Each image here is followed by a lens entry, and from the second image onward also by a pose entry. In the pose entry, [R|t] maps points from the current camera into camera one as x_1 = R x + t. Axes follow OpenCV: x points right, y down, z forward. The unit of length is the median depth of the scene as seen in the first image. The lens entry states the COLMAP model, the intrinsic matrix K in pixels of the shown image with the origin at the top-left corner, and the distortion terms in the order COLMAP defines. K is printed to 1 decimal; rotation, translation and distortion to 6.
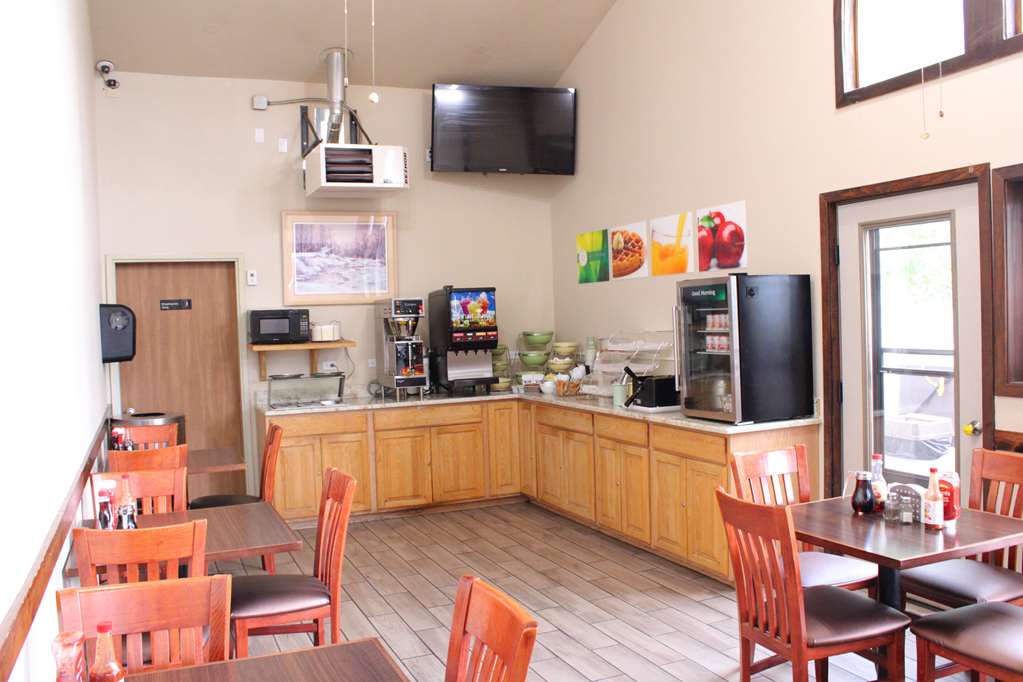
lens RADIAL K [[866.9, 0, 511.5], [0, 866.9, 341.0], [0, 0, 1]] dist [-0.172751, 0.166829]
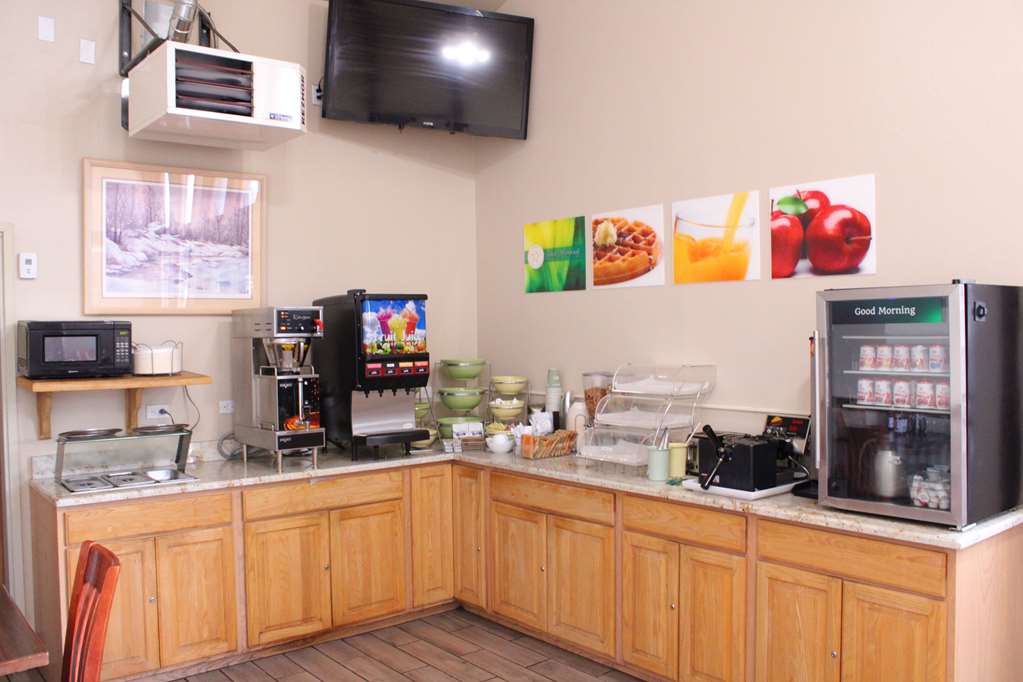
lens RADIAL K [[866.9, 0, 511.5], [0, 866.9, 341.0], [0, 0, 1]] dist [-0.172751, 0.166829]
pose [[0.961780, 0.015838, 0.273364, -0.138789], [-0.010745, 0.999740, -0.020117, -0.013958], [-0.273612, 0.016411, 0.961700, 0.353475]]
